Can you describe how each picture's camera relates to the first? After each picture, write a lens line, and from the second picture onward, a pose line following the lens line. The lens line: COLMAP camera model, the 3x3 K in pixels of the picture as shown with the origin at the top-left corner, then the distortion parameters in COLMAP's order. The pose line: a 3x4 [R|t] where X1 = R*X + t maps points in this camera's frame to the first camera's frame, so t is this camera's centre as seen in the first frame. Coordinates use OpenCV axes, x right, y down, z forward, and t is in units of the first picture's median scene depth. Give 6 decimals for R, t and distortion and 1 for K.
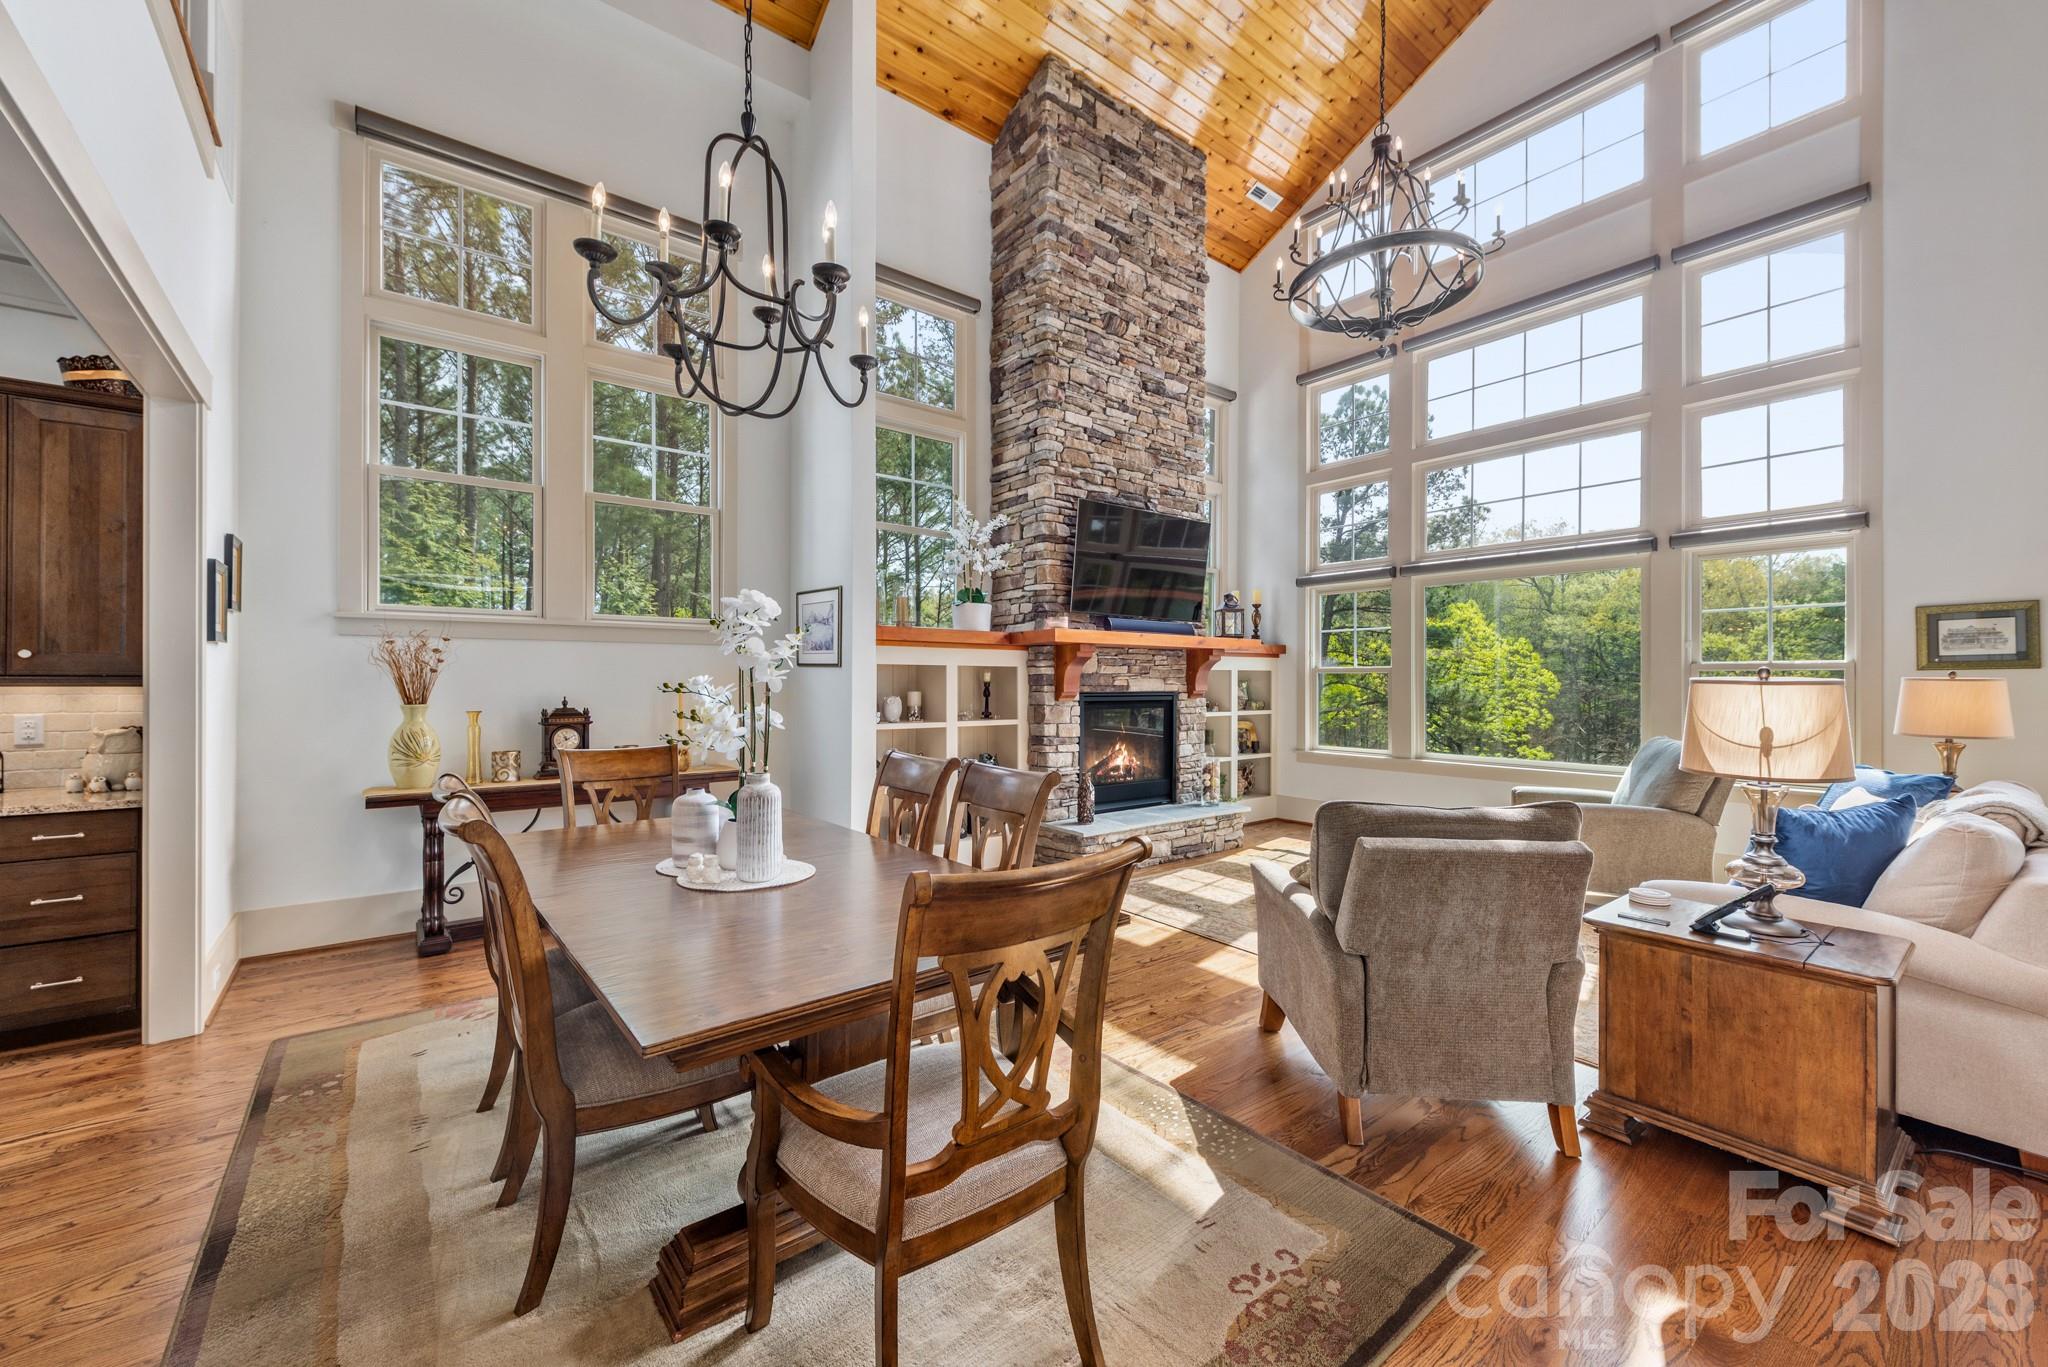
lens RADIAL K [[802.1, 0, 1026.4], [0, 802.1, 677.7], [0, 0, 1]] dist [0.006429, -0.000288]
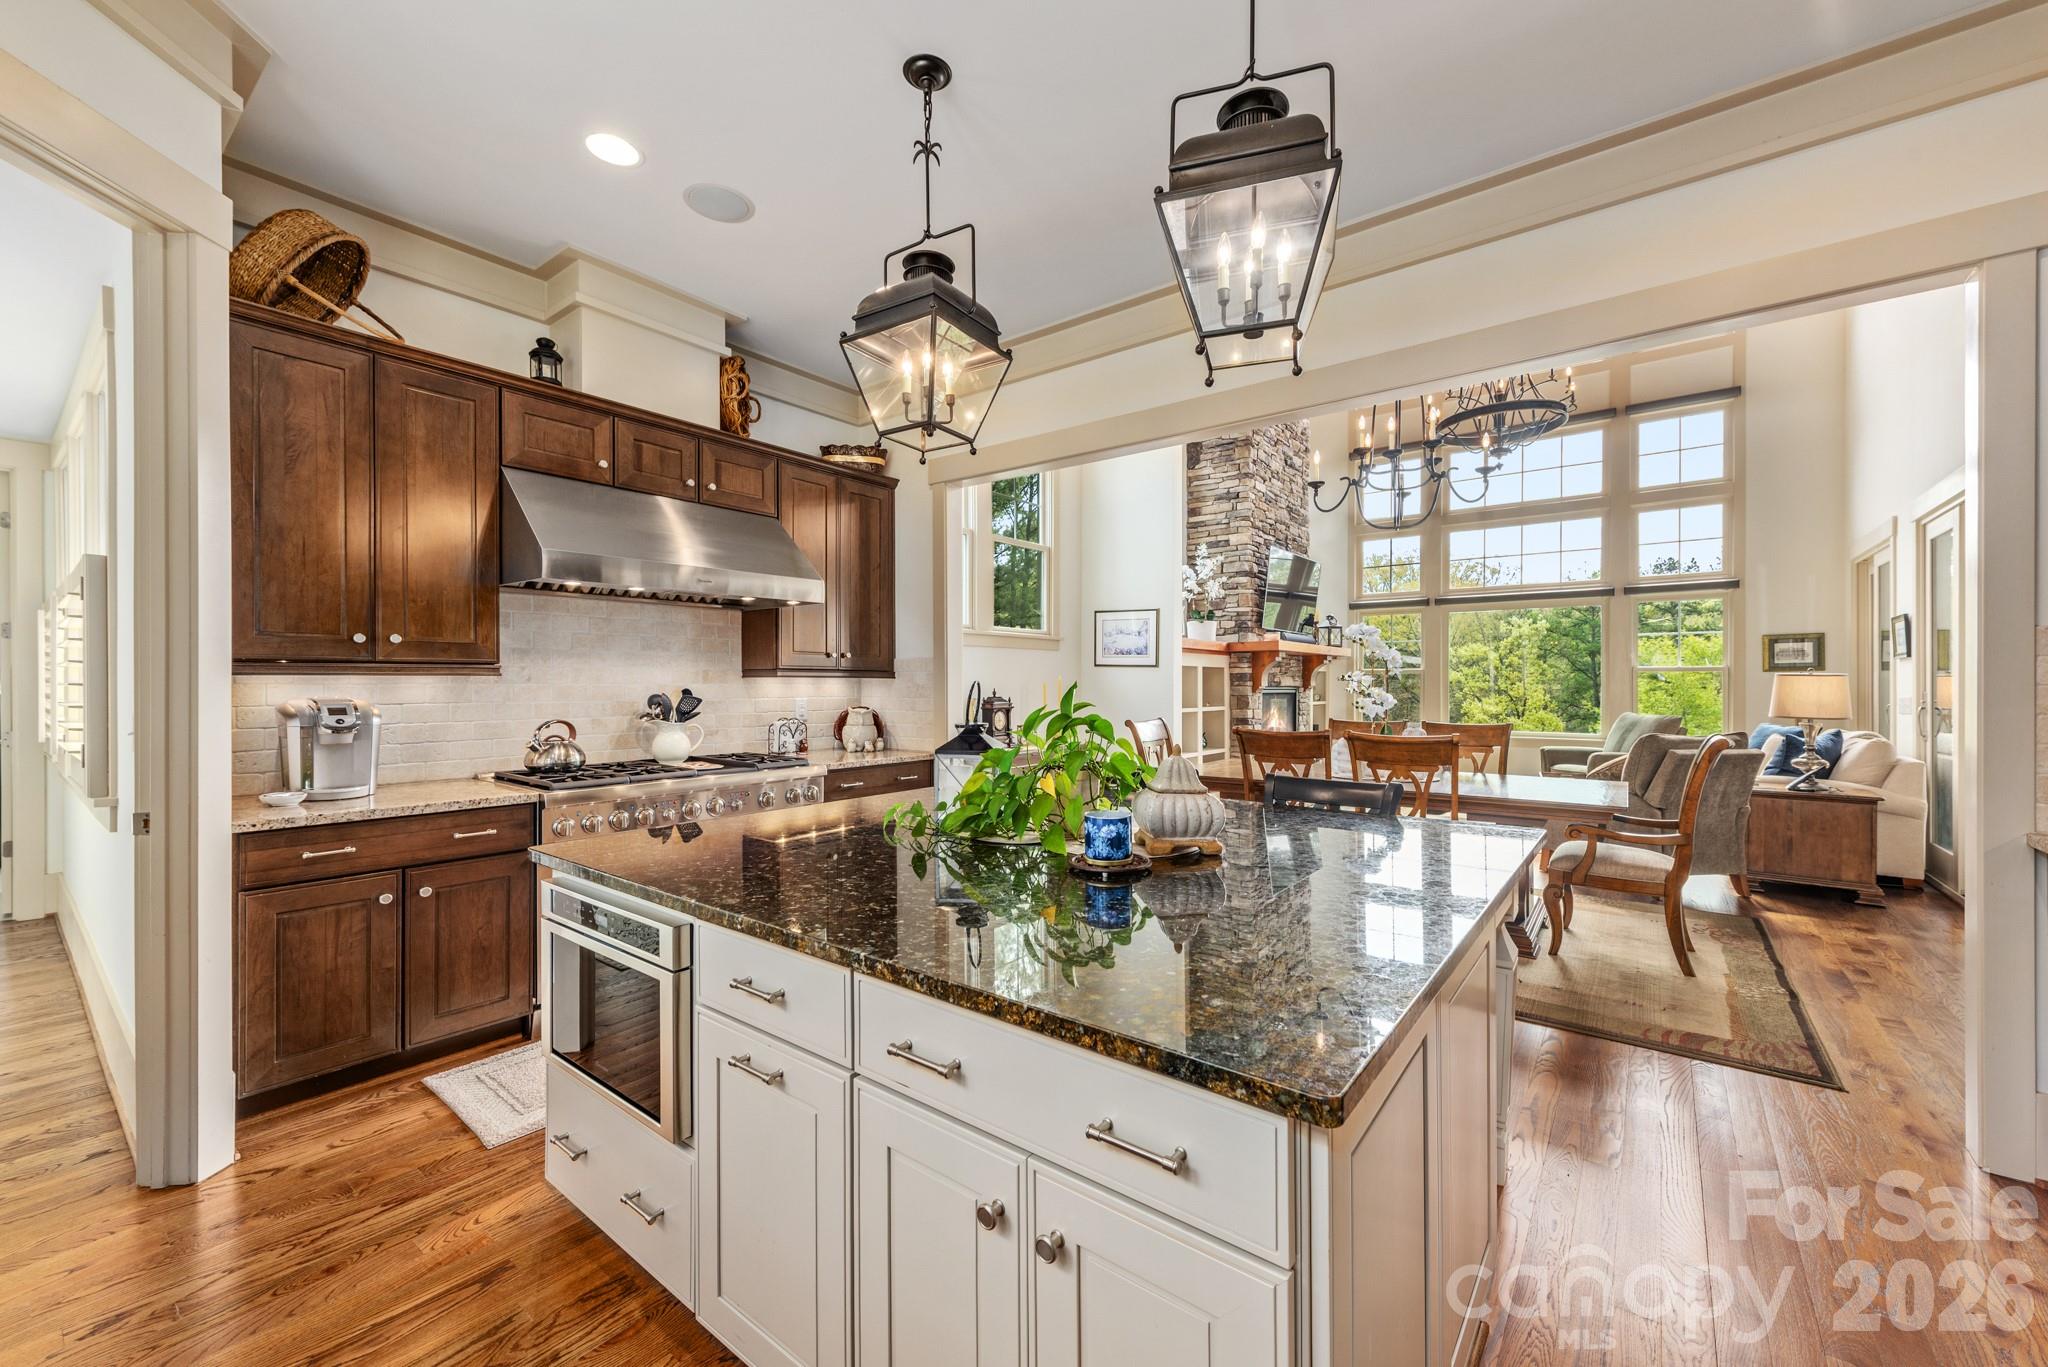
lens RADIAL K [[802.1, 0, 1031.4], [0, 802.1, 680.4], [0, 0, 1]] dist [0.006429, -0.000288]
pose [[0.972124, 0.000993, 0.234465, -0.680098], [-0.001417, 0.999998, 0.001641, 0.007209], [-0.234463, -0.001928, 0.972123, -0.257603]]
